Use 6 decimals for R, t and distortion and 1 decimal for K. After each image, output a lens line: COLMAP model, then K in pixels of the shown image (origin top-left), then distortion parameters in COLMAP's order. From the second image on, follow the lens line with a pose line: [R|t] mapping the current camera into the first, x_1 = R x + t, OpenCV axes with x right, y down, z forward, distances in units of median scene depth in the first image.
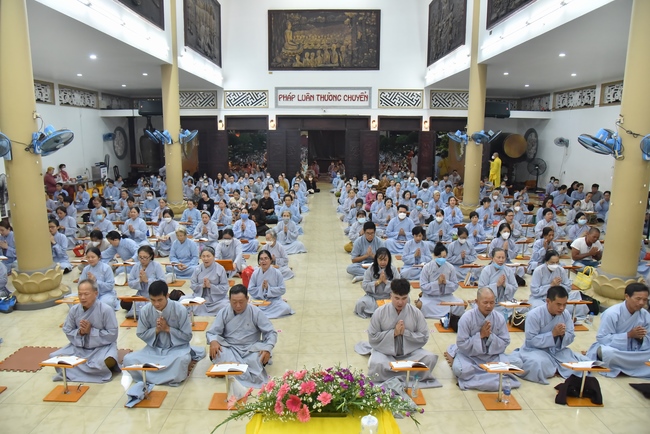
lens RADIAL K [[447.3, 0, 320.2], [0, 447.3, 217.9], [0, 0, 1]] dist [-0.113783, 0.069999]
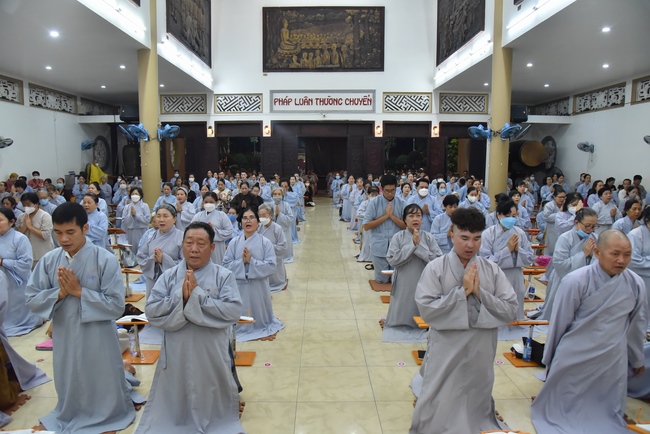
lens RADIAL K [[448.1, 0, 321.1], [0, 448.1, 217.9], [0, 0, 1]] dist [-0.114793, 0.075572]
pose [[0.999955, -0.002448, 0.009138, -0.005690], [0.002993, 0.998186, -0.060125, 0.023851], [-0.008974, 0.060150, 0.998149, 0.102260]]
